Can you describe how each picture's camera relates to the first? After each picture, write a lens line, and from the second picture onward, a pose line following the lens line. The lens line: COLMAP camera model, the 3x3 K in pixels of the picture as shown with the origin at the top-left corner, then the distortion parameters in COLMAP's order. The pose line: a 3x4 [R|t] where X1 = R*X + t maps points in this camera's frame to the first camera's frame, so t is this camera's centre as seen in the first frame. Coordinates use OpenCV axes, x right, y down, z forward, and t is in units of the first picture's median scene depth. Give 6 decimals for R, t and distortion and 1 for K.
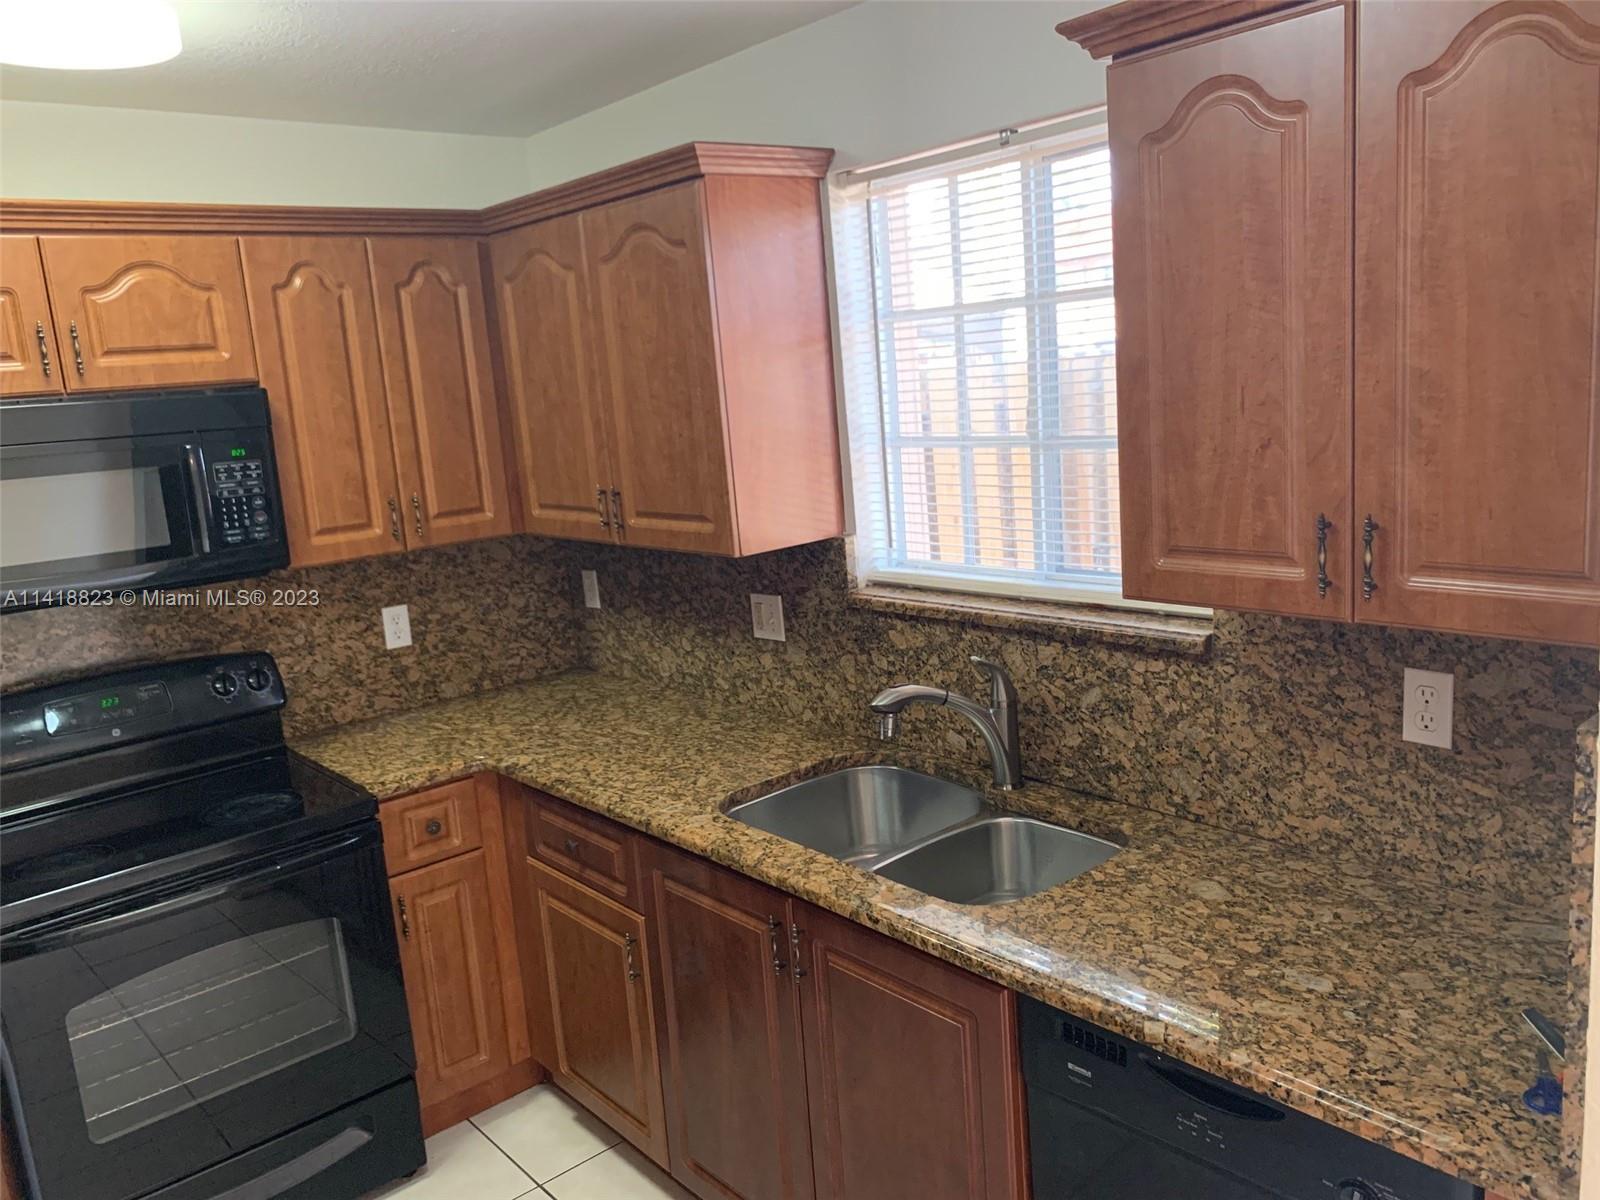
lens RADIAL K [[1225.2, 0, 797.6], [0, 1225.2, 594.5], [0, 0, 1]] dist [0.101620, -0.148045]
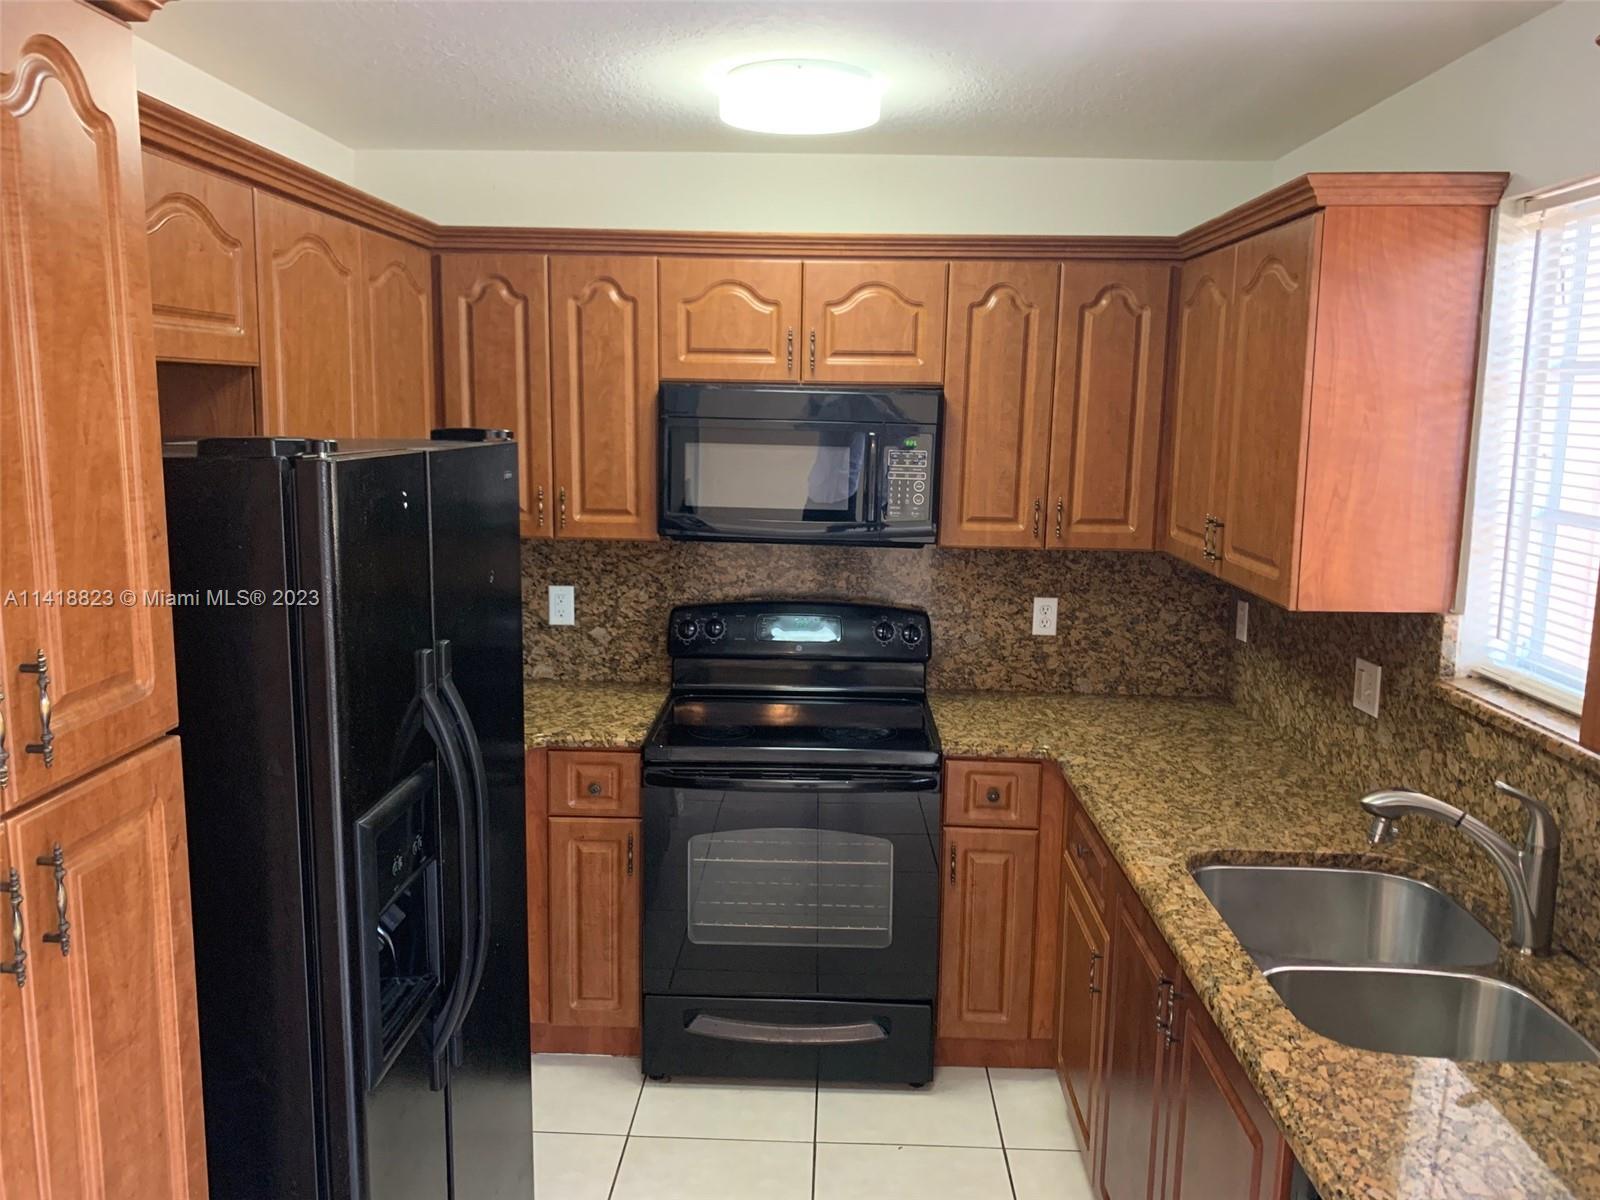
lens RADIAL K [[1225.2, 0, 797.6], [0, 1225.2, 594.5], [0, 0, 1]] dist [0.101620, -0.148045]
pose [[0.737179, 0.194655, -0.647053, 0.251073], [-0.195500, 0.978093, 0.071512, -0.032491], [0.646798, 0.073782, 0.759084, 0.035217]]
